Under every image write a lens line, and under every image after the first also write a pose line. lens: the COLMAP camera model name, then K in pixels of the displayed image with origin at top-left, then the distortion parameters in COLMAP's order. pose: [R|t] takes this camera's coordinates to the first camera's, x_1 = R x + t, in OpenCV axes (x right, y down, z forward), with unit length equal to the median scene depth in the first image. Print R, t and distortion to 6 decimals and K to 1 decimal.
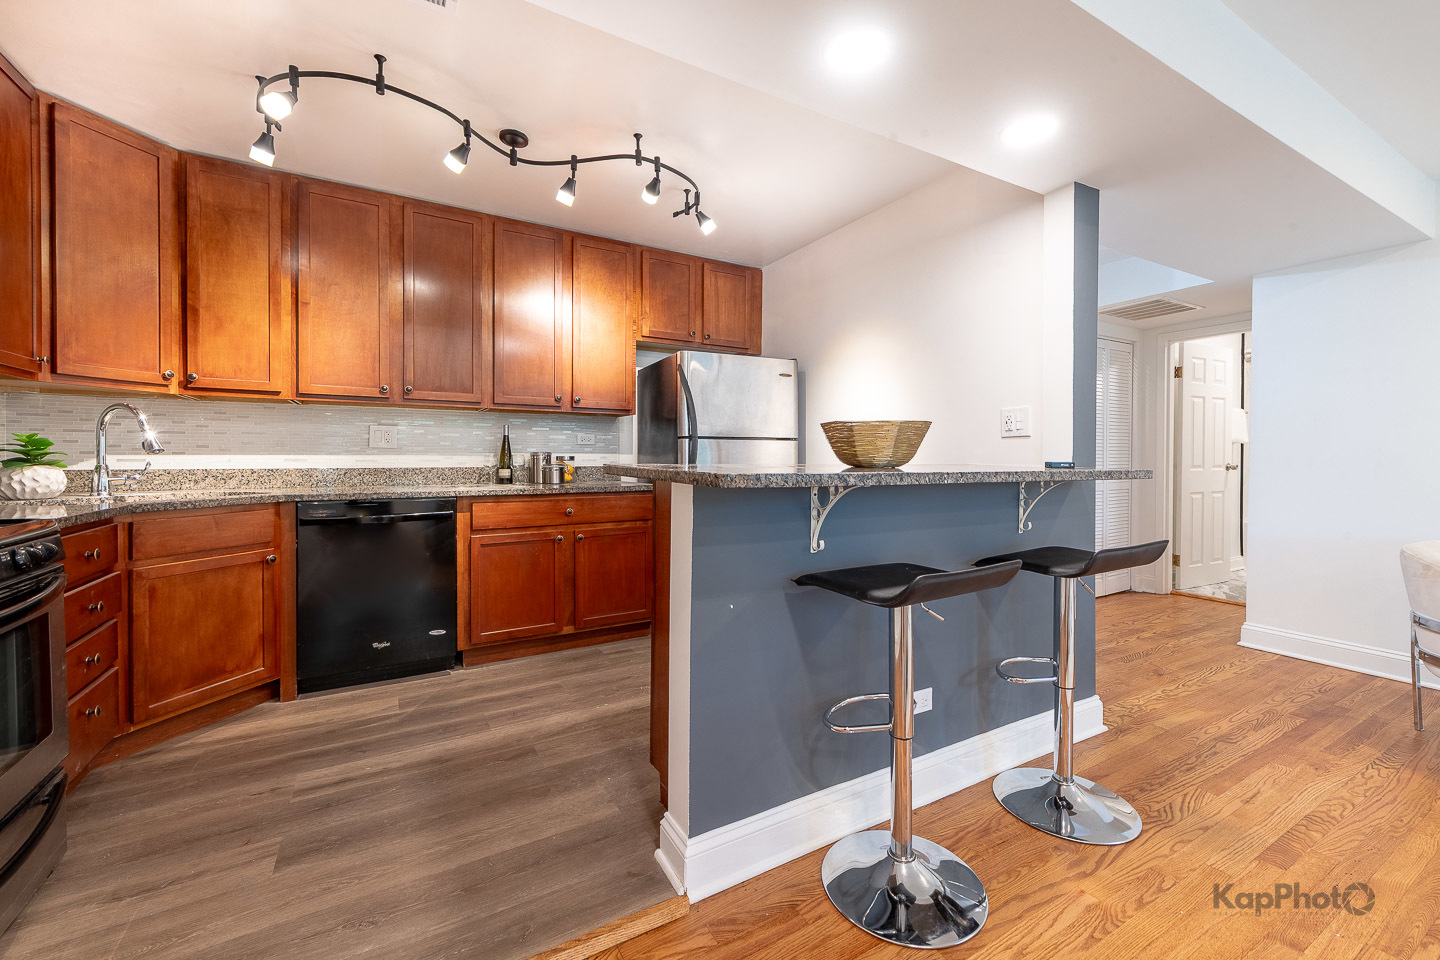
lens RADIAL K [[573.3, 0, 759.5], [0, 573.3, 470.4], [0, 0, 1]] dist [0.006226, -0.002005]
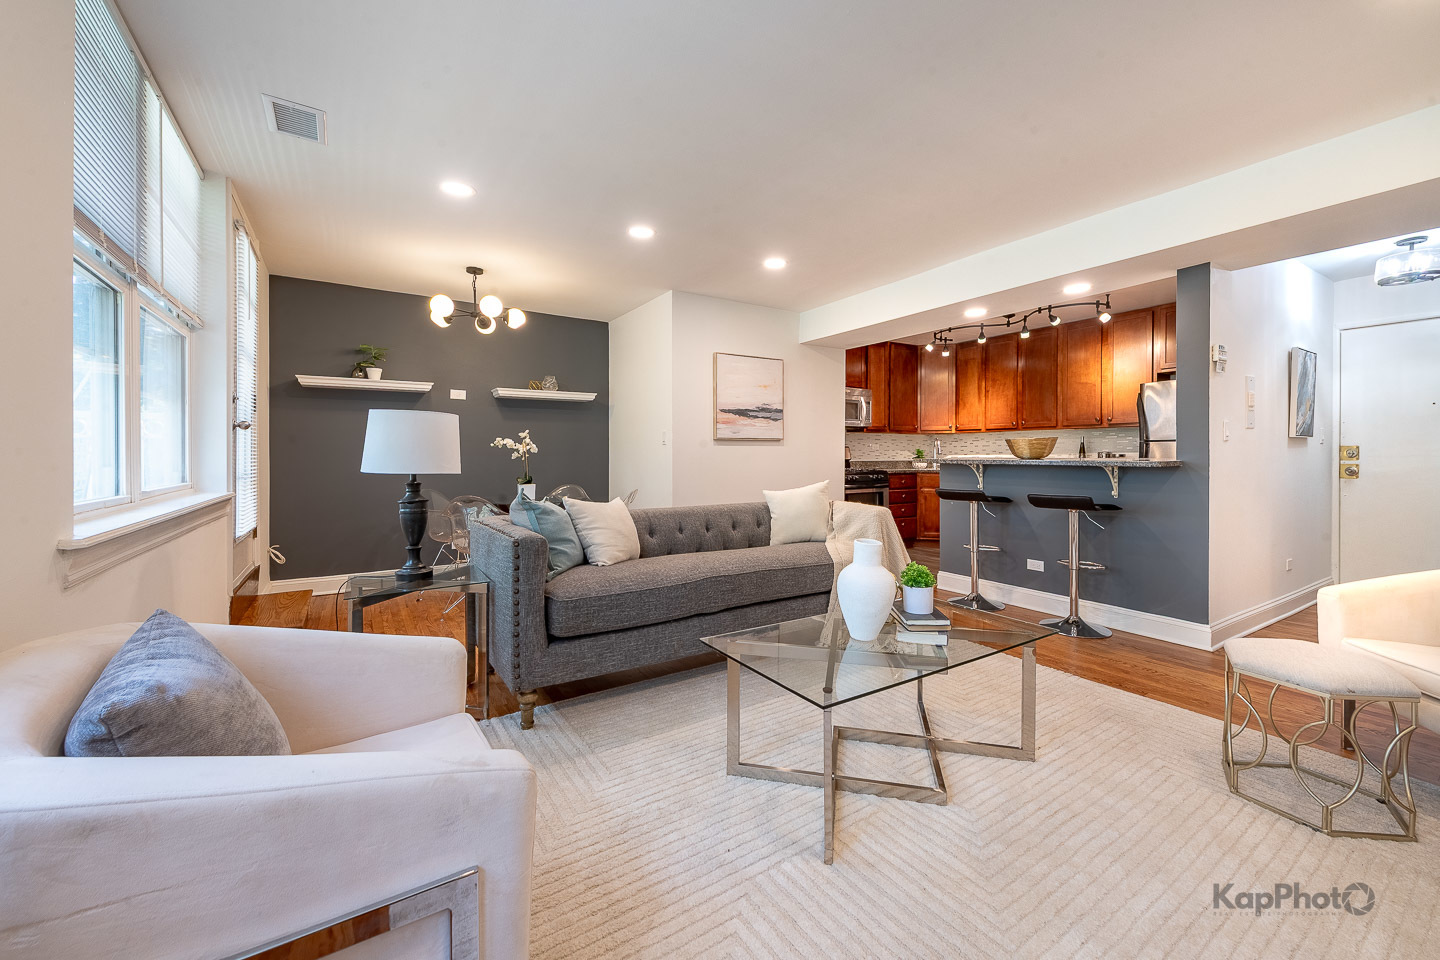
lens RADIAL K [[573.3, 0, 686.2], [0, 573.3, 458.5], [0, 0, 1]] dist [0.006226, -0.002005]
pose [[0.015078, -0.006597, -0.999865, 1.615737], [-0.015860, 0.999851, -0.006836, 0.022136], [0.999761, 0.015961, 0.014971, -0.271772]]
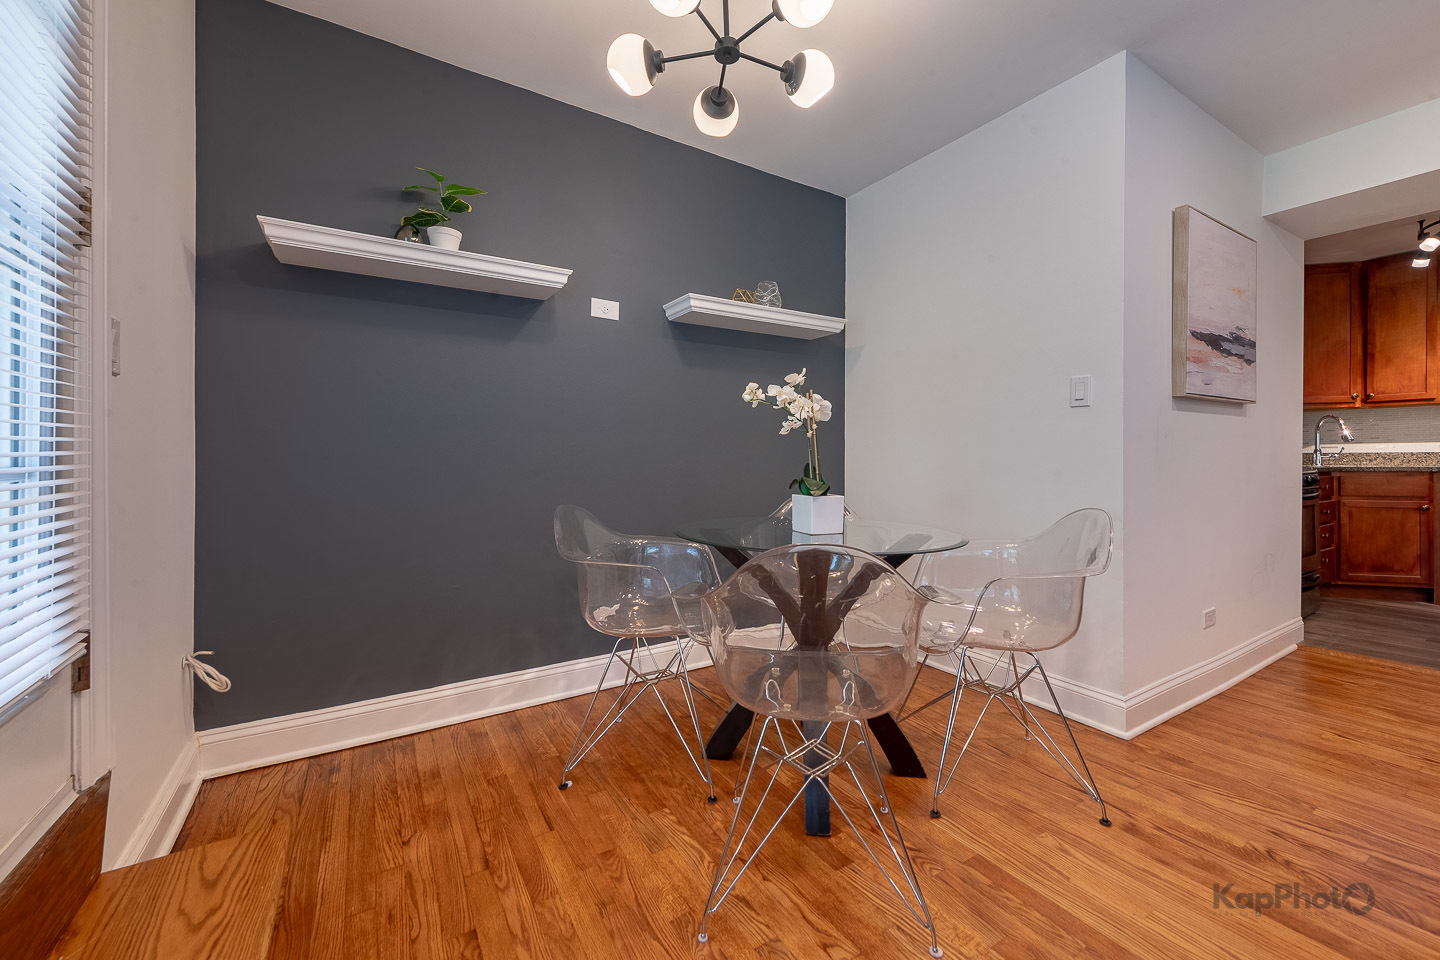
lens RADIAL K [[573.3, 0, 738.6], [0, 573.3, 457.5], [0, 0, 1]] dist [0.006226, -0.002005]
pose [[-0.016053, -0.007985, -0.999839, 0.683327], [-0.013824, 0.999874, -0.007763, 0.052706], [0.999776, 0.013698, -0.016162, -0.770237]]
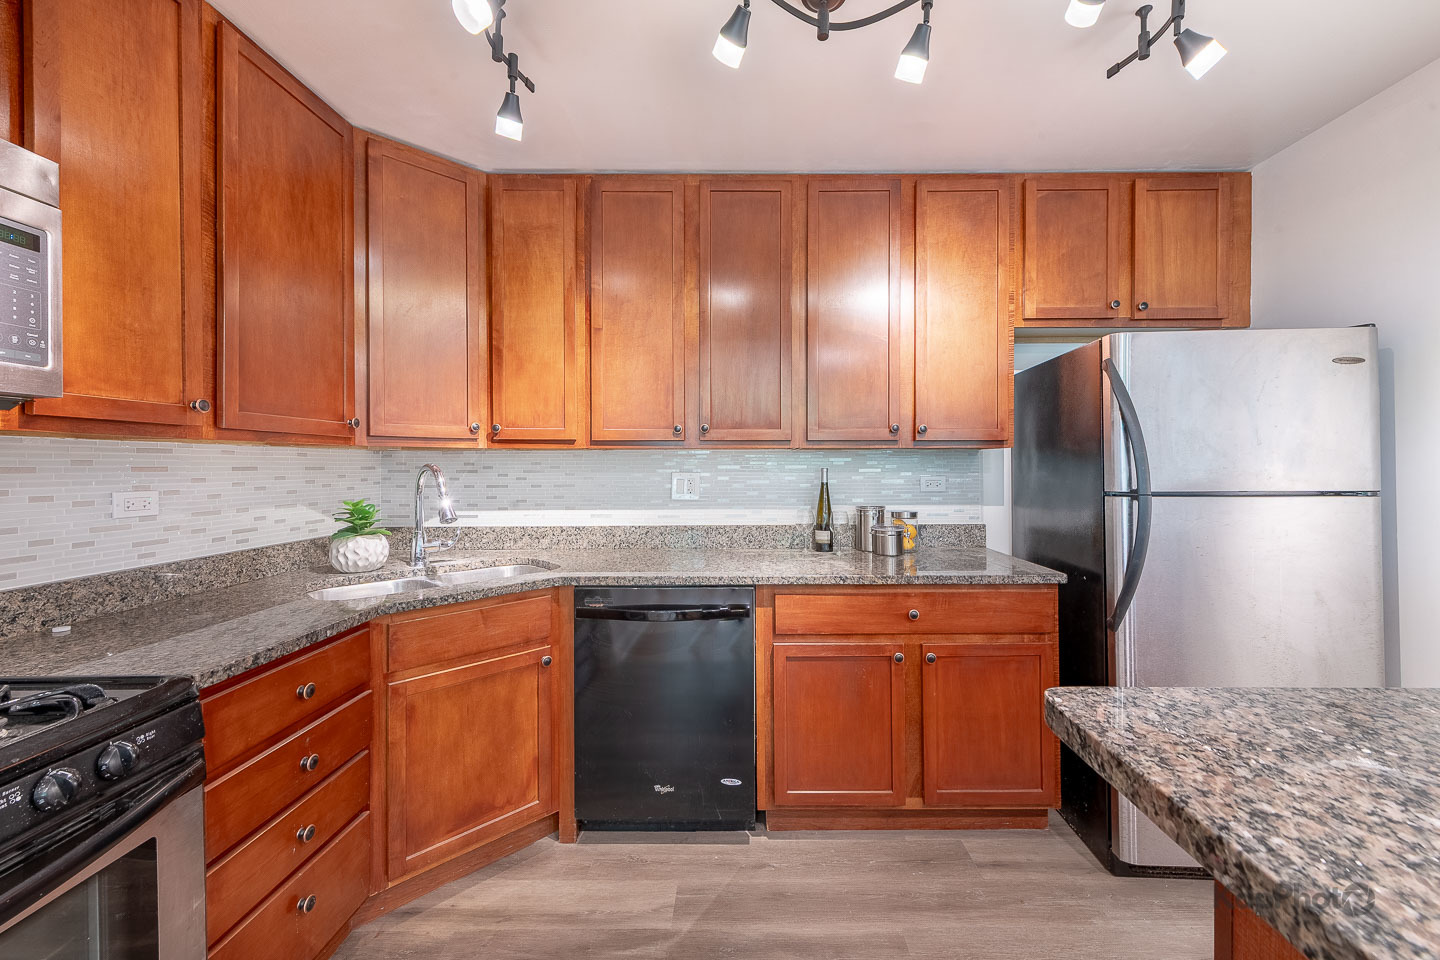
lens RADIAL K [[609.2, 0, 807.6], [0, 609.2, 473.1], [0, 0, 1]] dist [0.002516, -0.000406]
pose [[0.891197, -0.012223, -0.453452, -0.152117], [0.007962, 0.999904, -0.011305, -0.084188], [0.453547, 0.006465, 0.891209, 0.411726]]
